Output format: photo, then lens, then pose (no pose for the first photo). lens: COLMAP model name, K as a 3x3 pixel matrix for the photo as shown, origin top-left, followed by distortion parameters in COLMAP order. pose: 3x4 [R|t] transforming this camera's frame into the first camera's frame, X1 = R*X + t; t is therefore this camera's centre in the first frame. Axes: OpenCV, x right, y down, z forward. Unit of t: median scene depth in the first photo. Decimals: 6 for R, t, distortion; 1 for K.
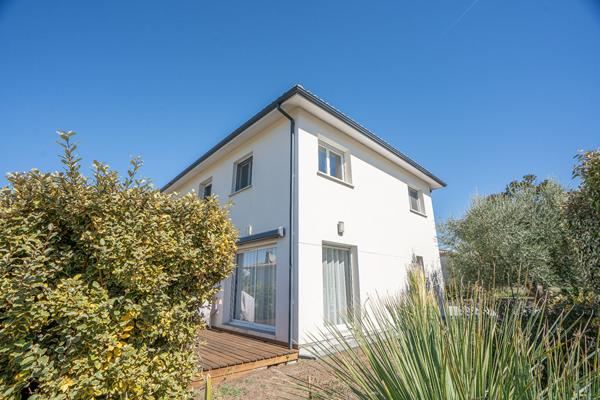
lens RADIAL K [[299.7, 0, 300.0], [0, 299.7, 200.0], [0, 0, 1]] dist [-0.000642, -0.000055]
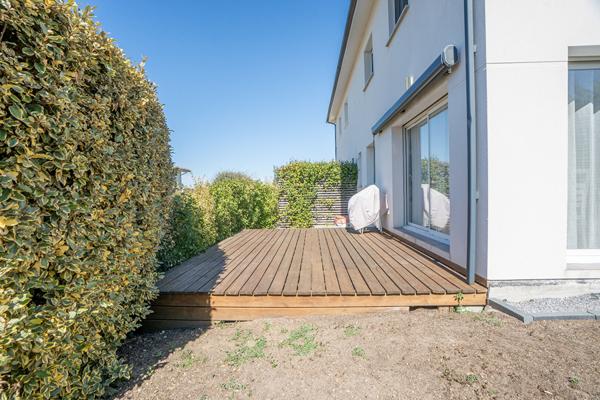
lens RADIAL K [[283.4, 0, 300.0], [0, 283.4, 200.0], [0, 0, 1]] dist [-0.000412, -0.000174]
pose [[0.721672, -0.007472, -0.692194, 0.088781], [0.214324, 0.953220, 0.213161, 0.200230], [0.658221, -0.302187, 0.689514, 0.518983]]
